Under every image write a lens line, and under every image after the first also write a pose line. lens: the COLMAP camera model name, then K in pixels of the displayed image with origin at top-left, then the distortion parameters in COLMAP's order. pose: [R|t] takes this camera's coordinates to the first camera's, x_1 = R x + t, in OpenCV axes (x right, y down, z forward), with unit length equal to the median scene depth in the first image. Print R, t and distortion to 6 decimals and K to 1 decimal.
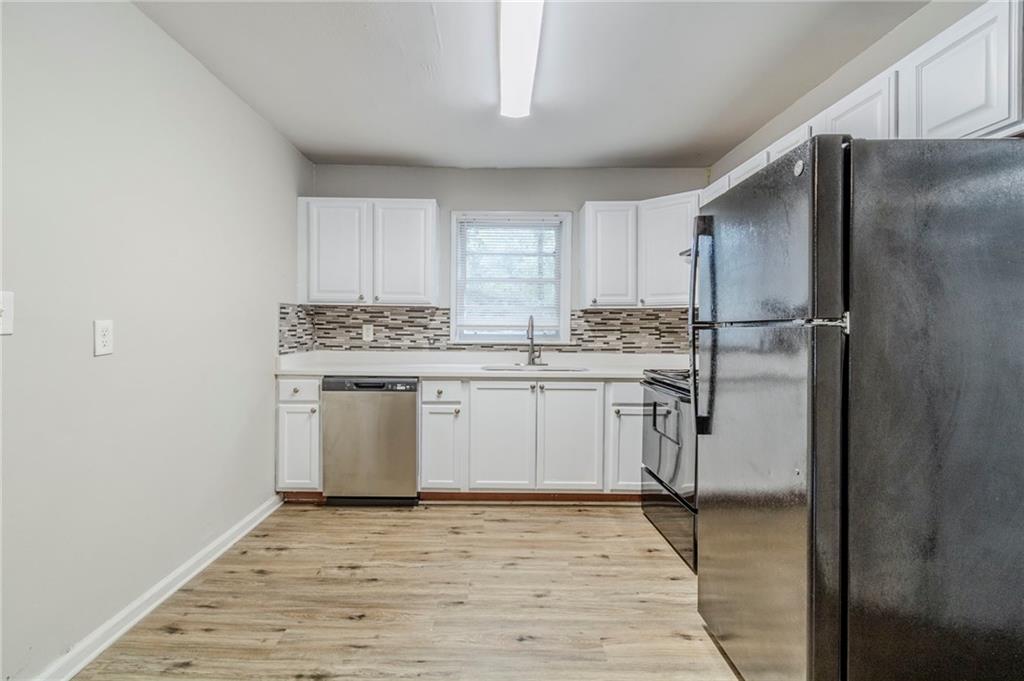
lens RADIAL K [[472.6, 0, 511.6], [0, 472.6, 331.0], [0, 0, 1]] dist [0.008625, -0.000880]
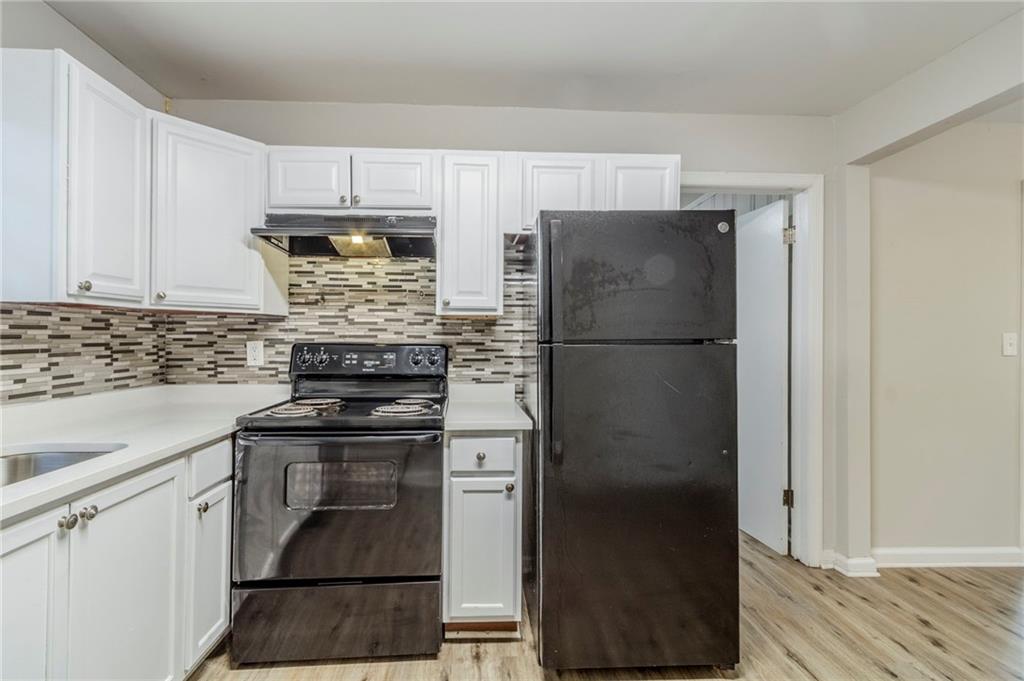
lens RADIAL K [[472.6, 0, 508.9], [0, 472.6, 338.6], [0, 0, 1]] dist [0.008625, -0.000880]
pose [[-0.067090, -0.003873, 0.997739, -0.269870], [0.003398, 0.999986, 0.004110, -0.014065], [-0.997741, 0.003666, -0.067076, 0.576814]]
